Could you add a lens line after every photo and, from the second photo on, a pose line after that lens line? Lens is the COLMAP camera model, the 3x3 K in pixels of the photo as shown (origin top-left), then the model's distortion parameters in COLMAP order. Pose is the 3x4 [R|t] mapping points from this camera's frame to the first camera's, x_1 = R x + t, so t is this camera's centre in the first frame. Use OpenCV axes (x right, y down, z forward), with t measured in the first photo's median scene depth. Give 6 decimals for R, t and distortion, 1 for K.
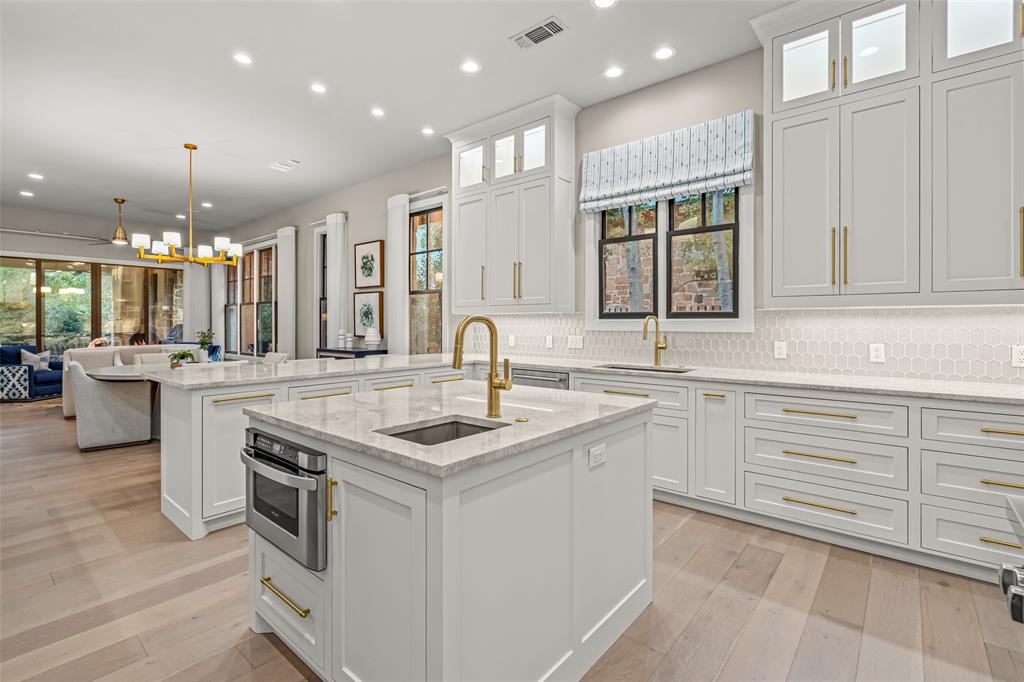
lens RADIAL K [[472.2, 0, 514.9], [0, 472.2, 329.5], [0, 0, 1]] dist [-0.006316, 0.002301]
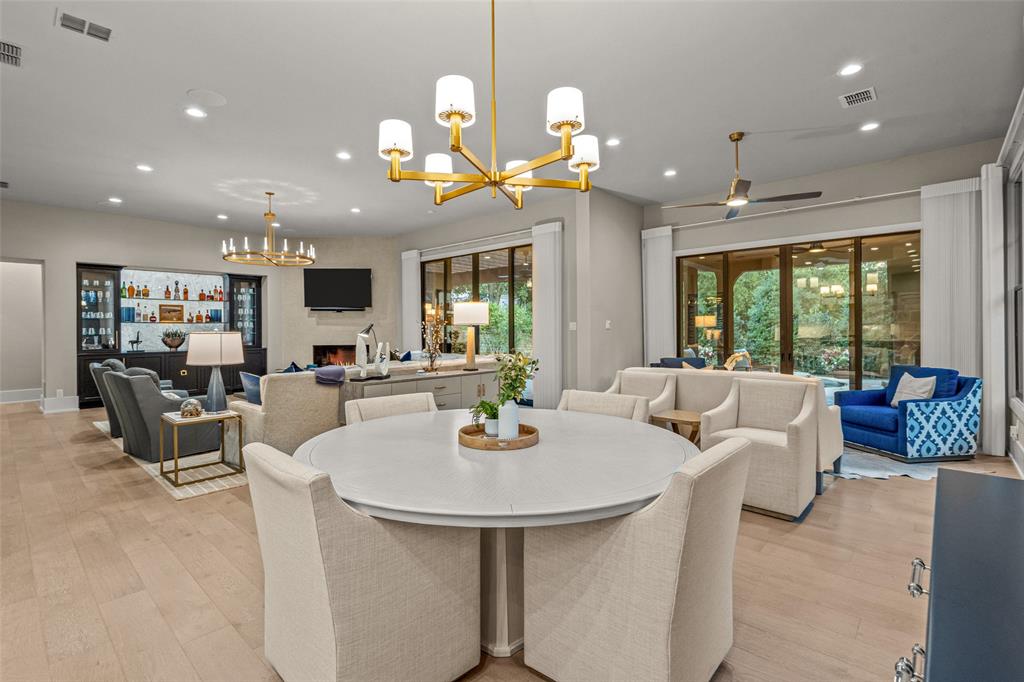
lens RADIAL K [[472.2, 0, 512.6], [0, 472.2, 330.6], [0, 0, 1]] dist [-0.006316, 0.002301]
pose [[-0.039211, -0.002898, -0.999227, -0.350020], [-0.009144, 0.999955, -0.002541, -0.018222], [0.999189, 0.009038, -0.039235, 1.261156]]
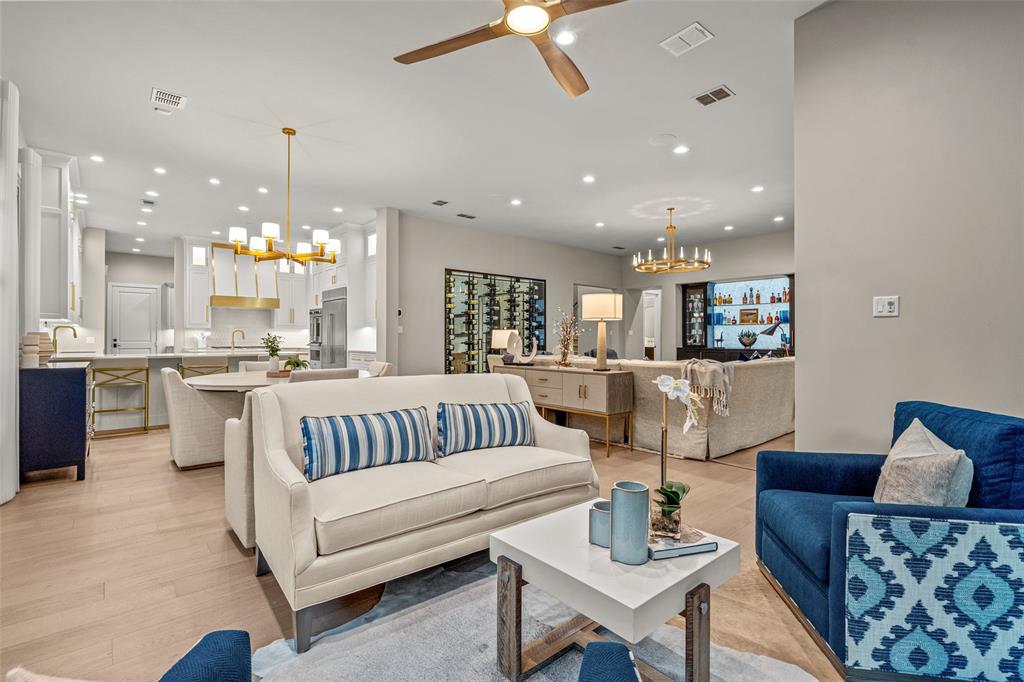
lens RADIAL K [[472.2, 0, 515.0], [0, 472.2, 335.1], [0, 0, 1]] dist [-0.006316, 0.002301]
pose [[-0.988632, -0.003281, 0.150323, -1.509426], [-0.001961, 0.999958, 0.008933, -0.009778], [-0.150346, 0.008537, -0.988597, 2.193065]]
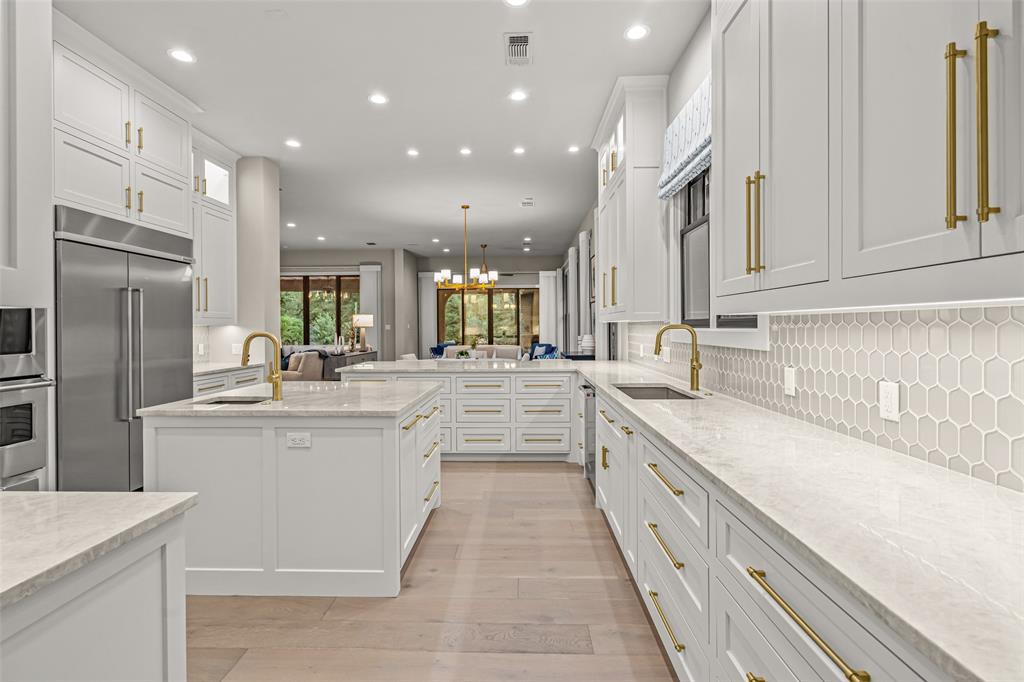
lens RADIAL K [[472.2, 0, 505.5], [0, 472.2, 335.9], [0, 0, 1]] dist [-0.006316, 0.002301]
pose [[0.618503, 0.010564, -0.785711, 0.612867], [-0.005628, 0.999944, 0.009014, -0.014154], [0.785762, -0.001154, 0.618528, 0.254401]]
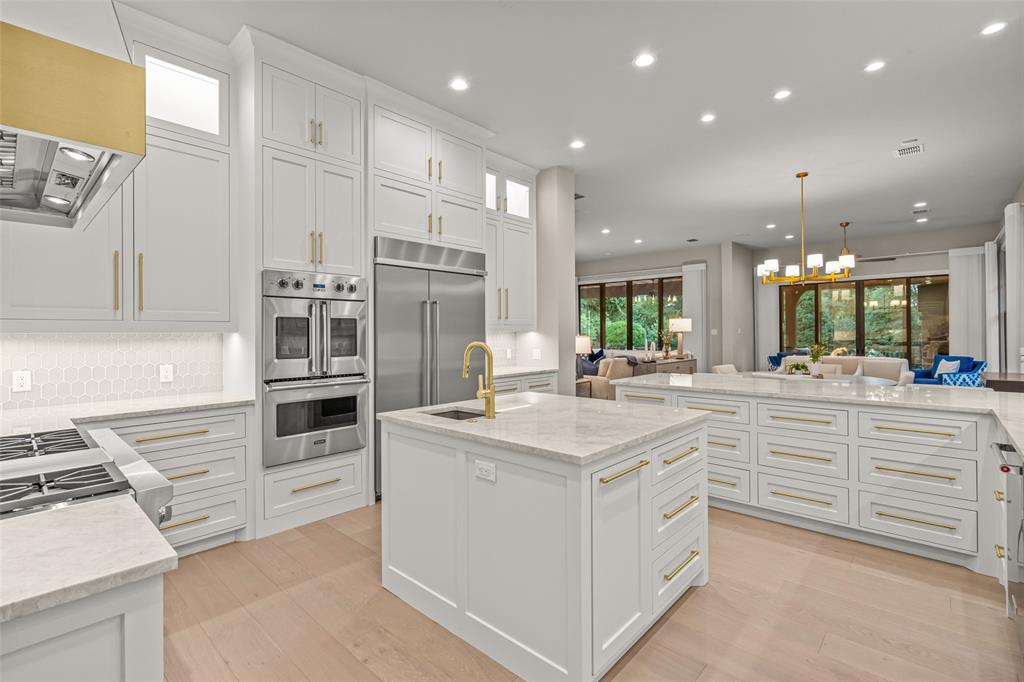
lens RADIAL K [[472.2, 0, 498.7], [0, 472.2, 333.6], [0, 0, 1]] dist [-0.006316, 0.002301]
pose [[-0.045556, 0.000704, -0.998962, 0.508787], [-0.007878, 0.999968, 0.001064, -0.022493], [0.998931, 0.007919, -0.045549, 0.425419]]
